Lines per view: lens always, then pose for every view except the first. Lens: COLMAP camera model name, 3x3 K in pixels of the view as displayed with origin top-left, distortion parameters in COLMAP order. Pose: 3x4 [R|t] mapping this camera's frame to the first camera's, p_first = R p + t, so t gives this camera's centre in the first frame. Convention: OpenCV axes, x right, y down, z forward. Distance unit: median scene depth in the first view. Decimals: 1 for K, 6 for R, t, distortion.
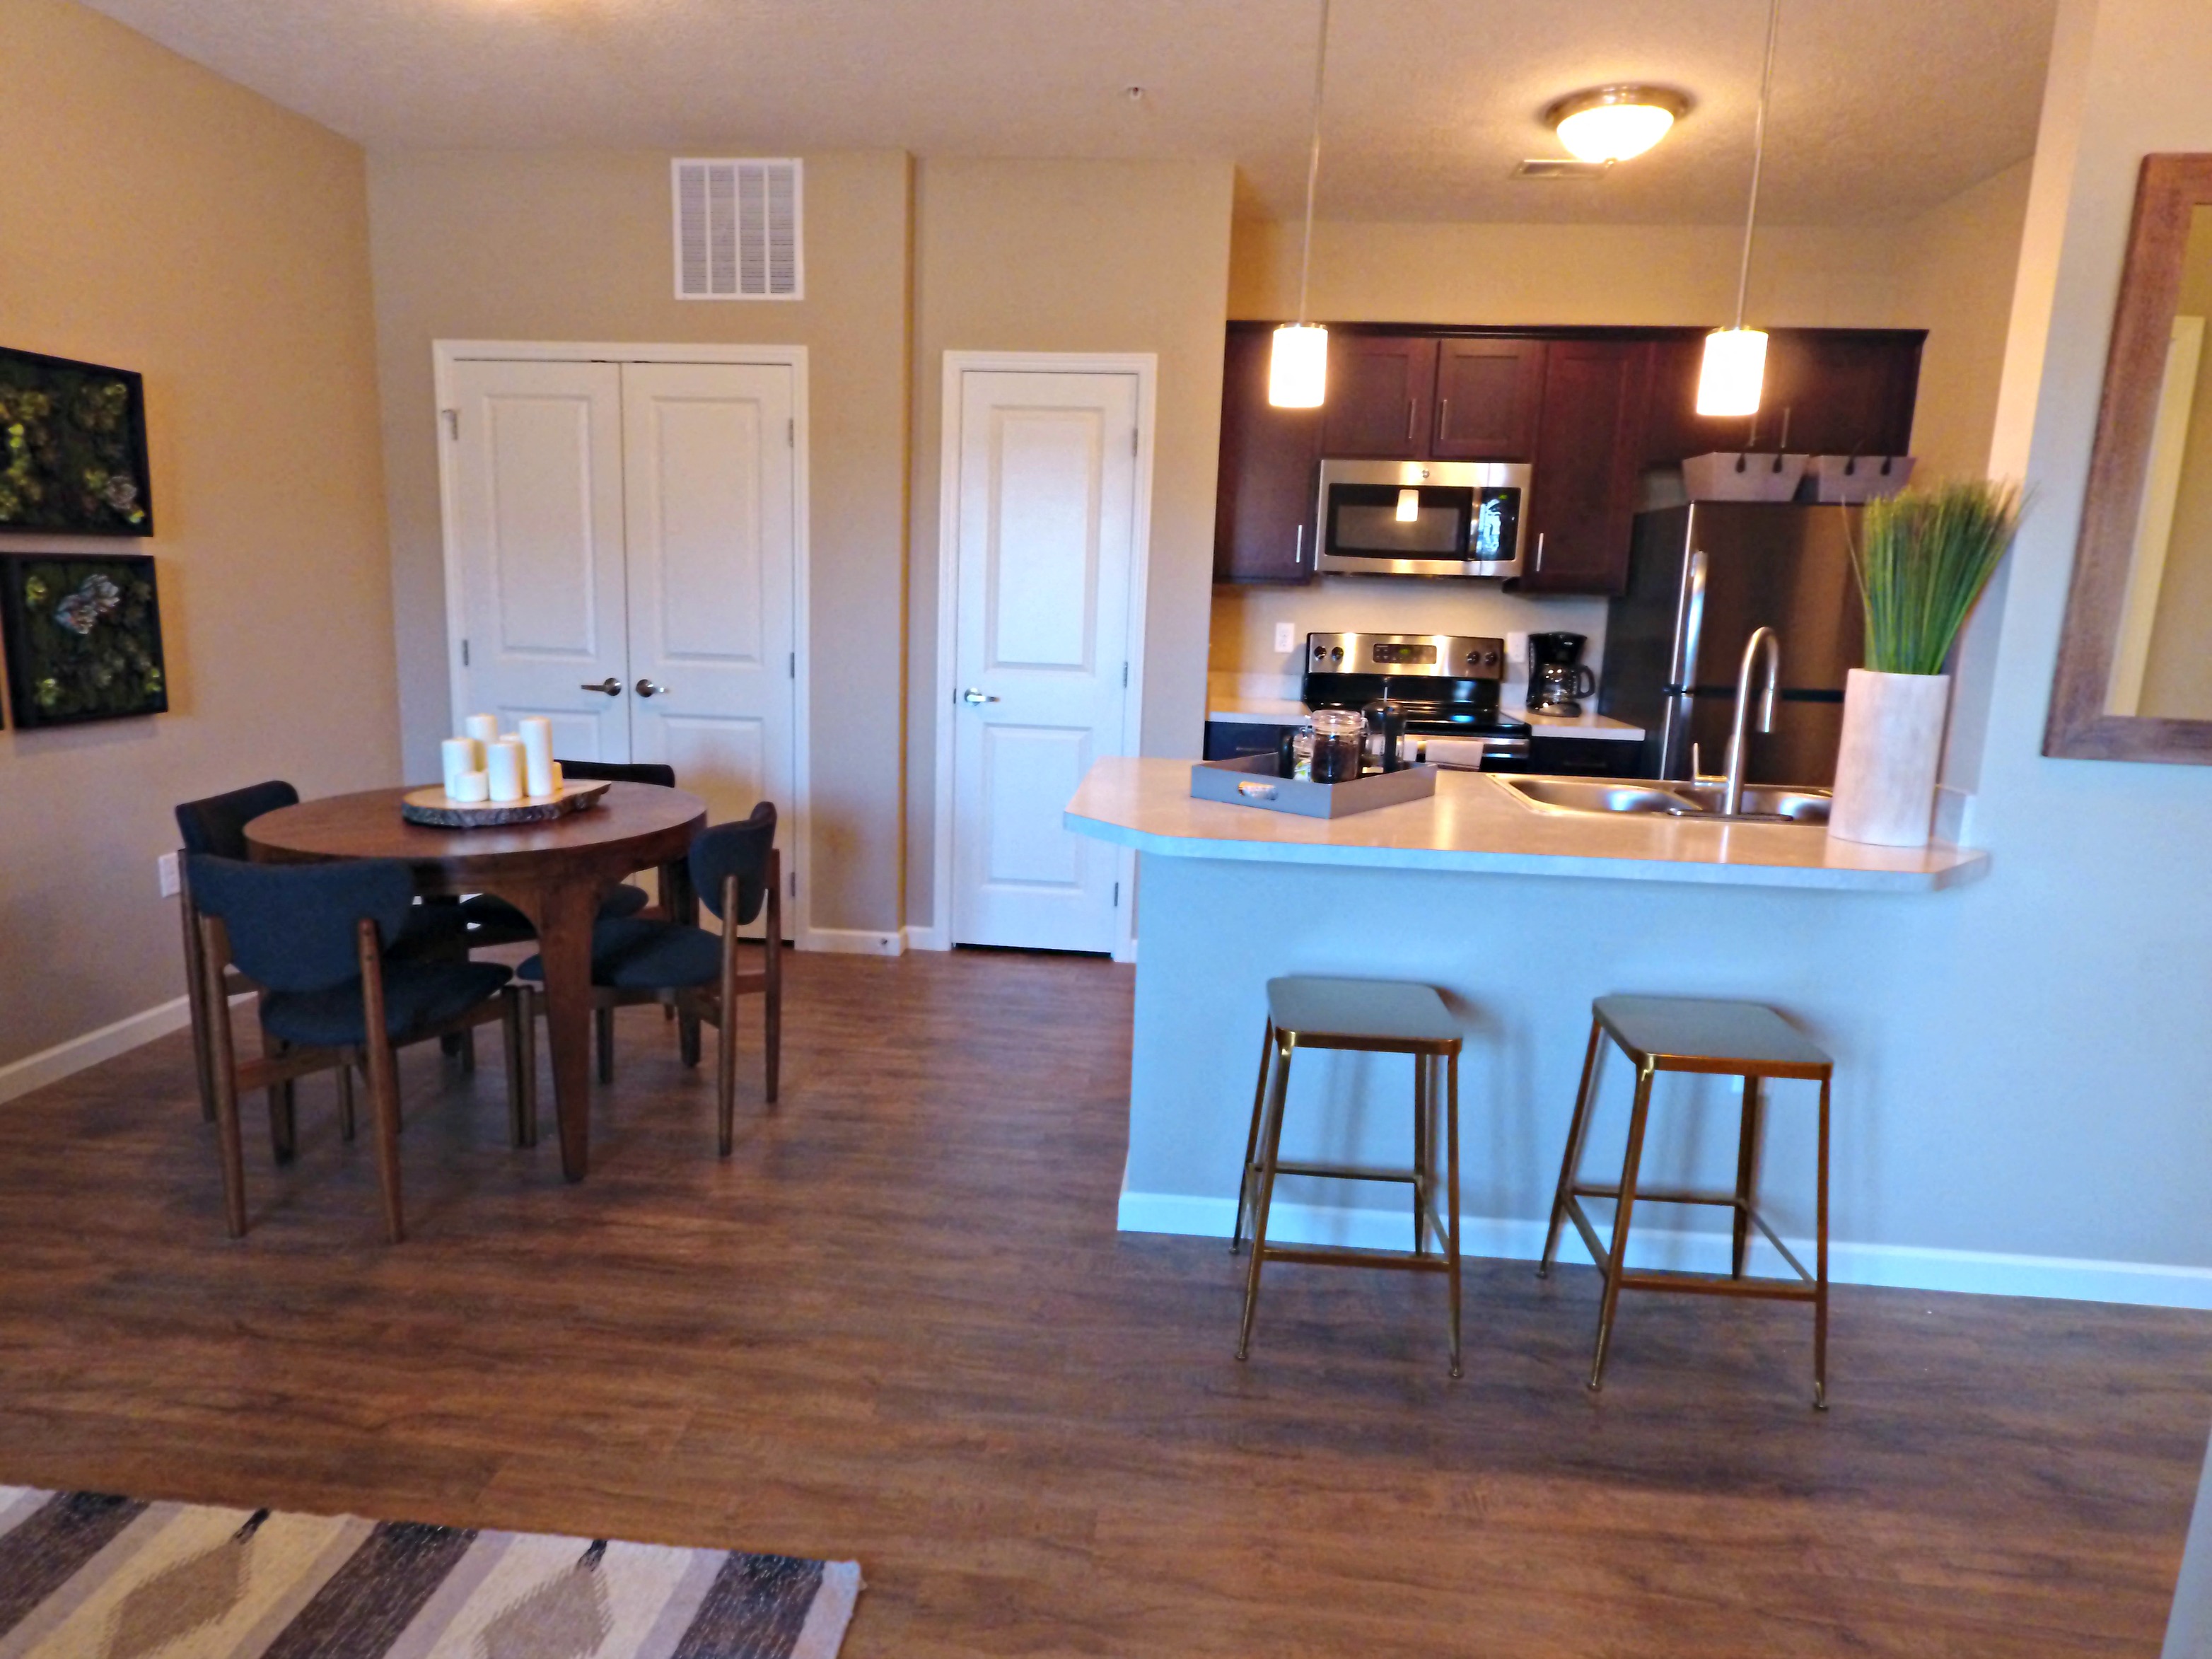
lens RADIAL K [[1297.7, 0, 1093.4], [0, 1297.7, 811.0], [0, 0, 1]] dist [-0.002281, 0.000272]
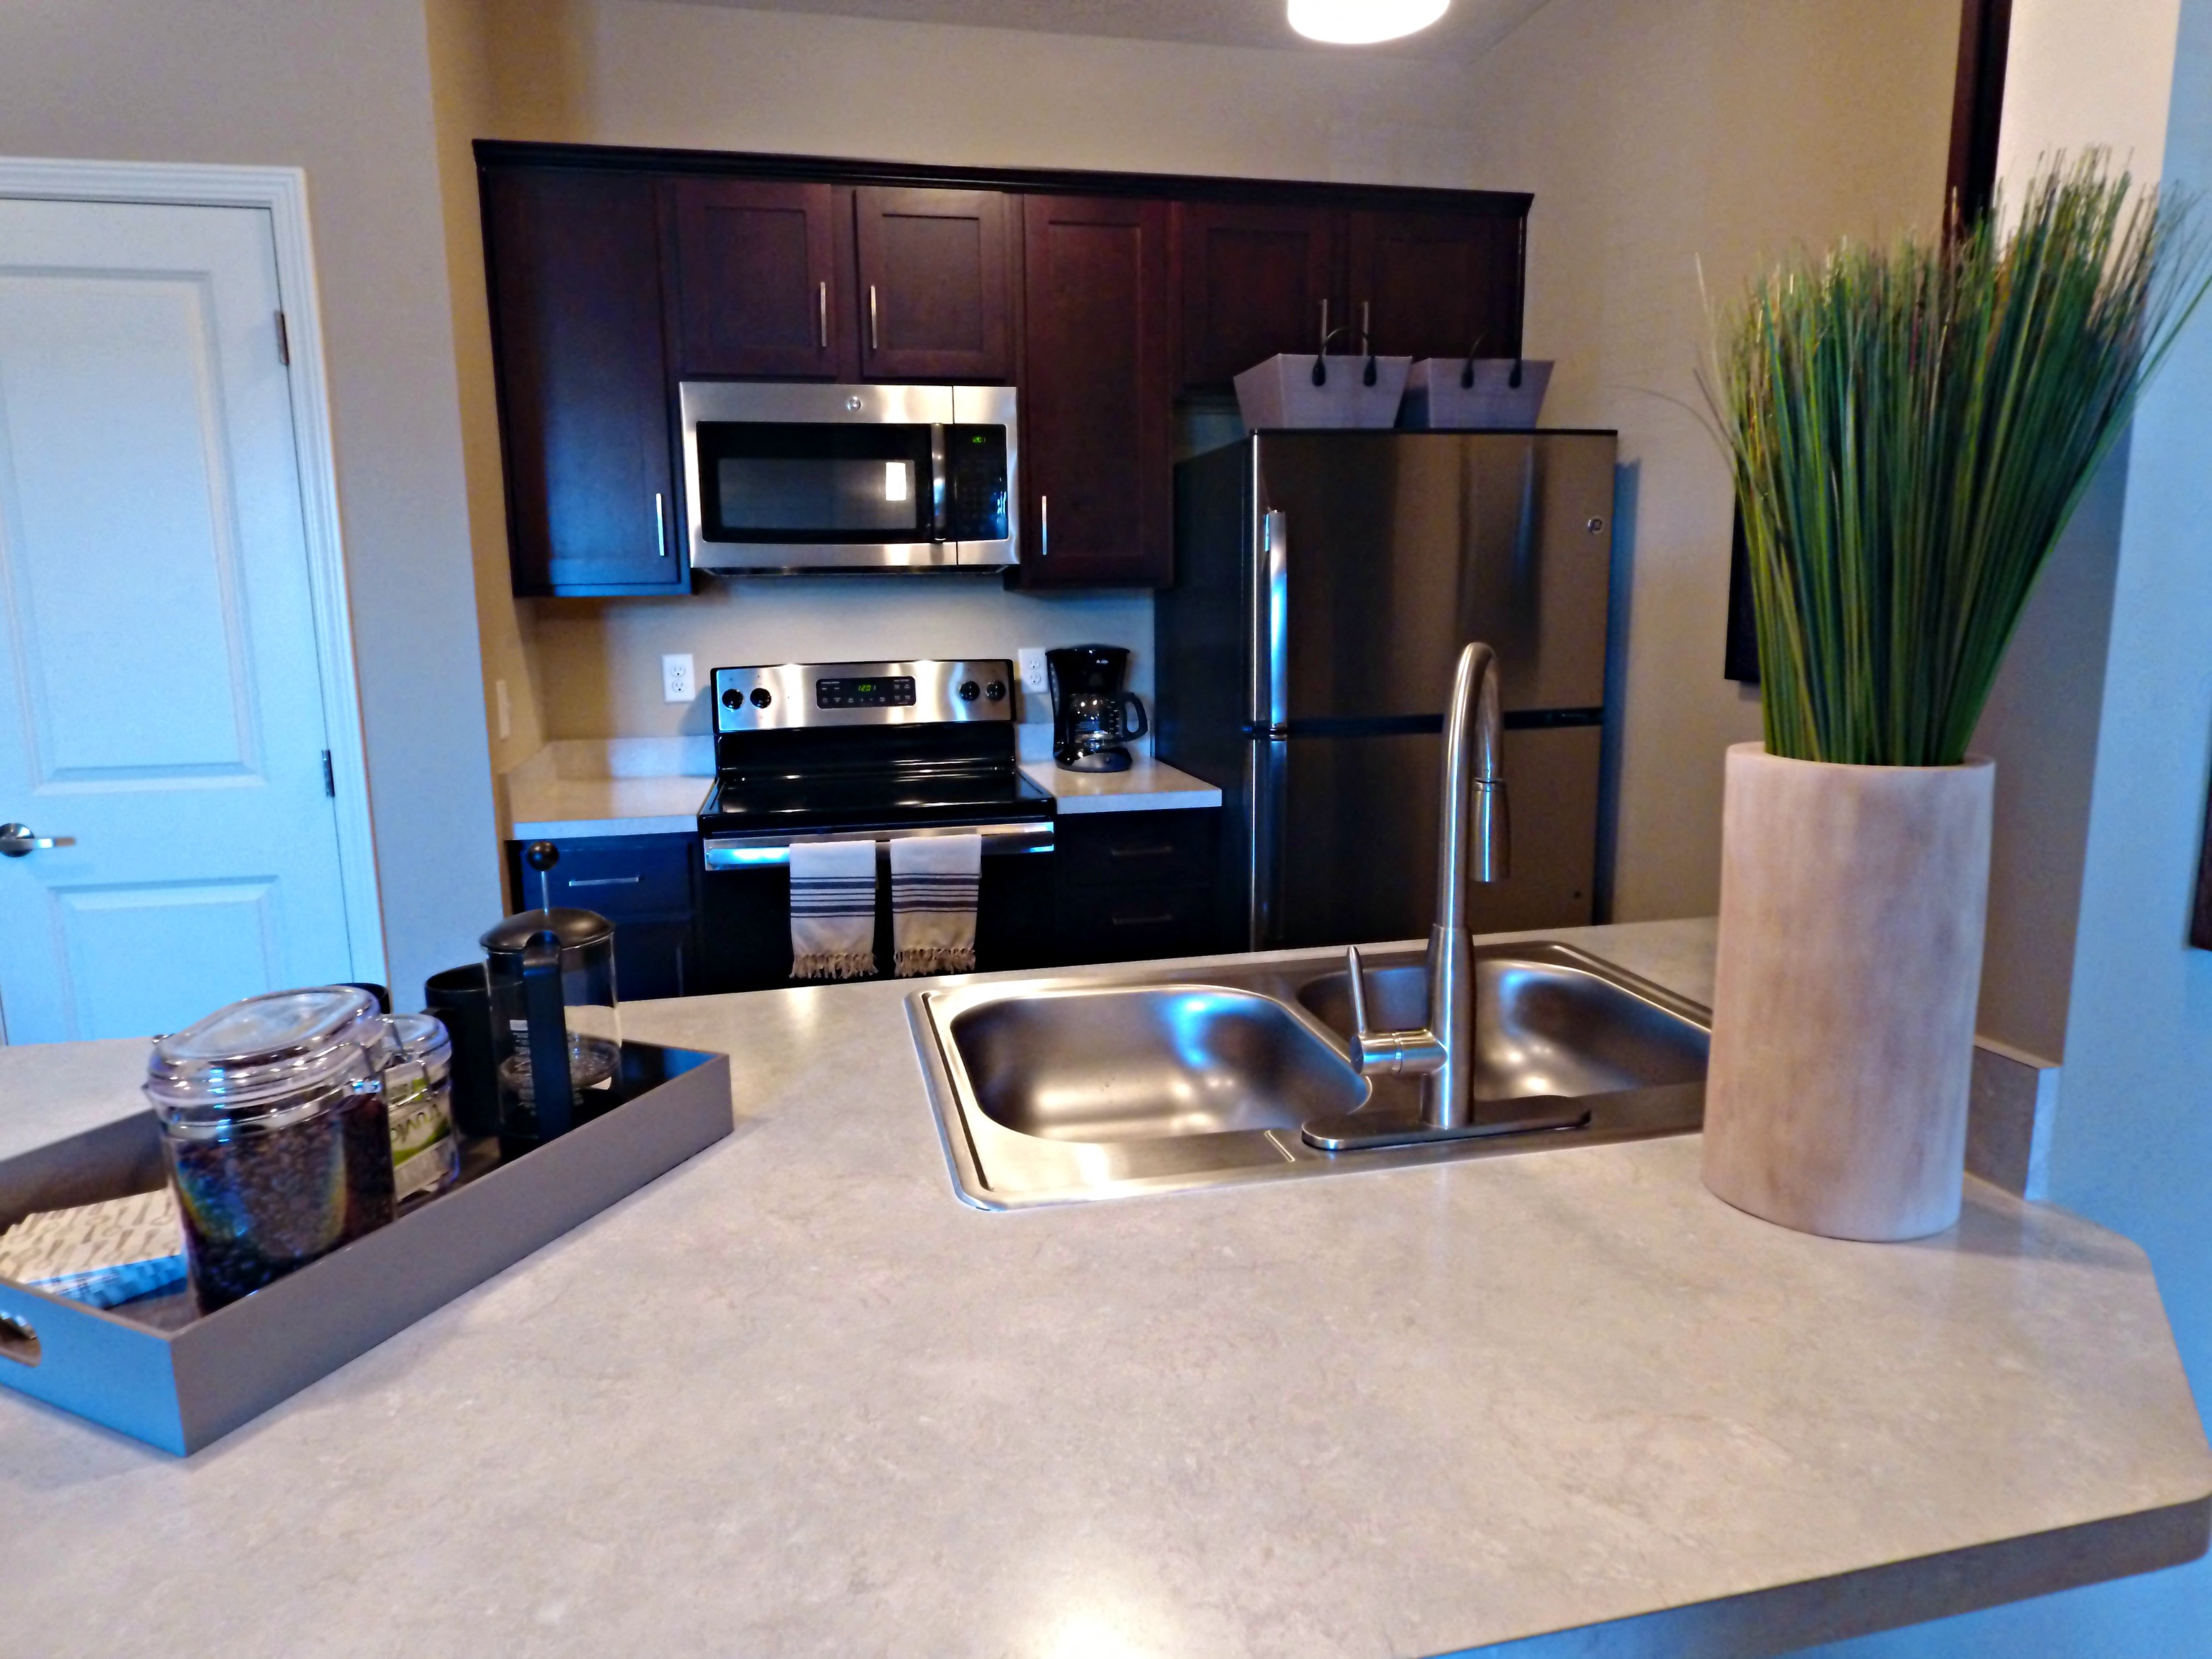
lens RADIAL K [[1349.1, 0, 1106.2], [0, 1349.1, 837.6], [0, 0, 1]] dist [0.006461, 0.001310]
pose [[0.946836, -0.103202, 0.304714, 0.150115], [0.101288, 0.994611, 0.022127, -0.055536], [-0.305355, 0.009913, 0.952187, 0.347229]]
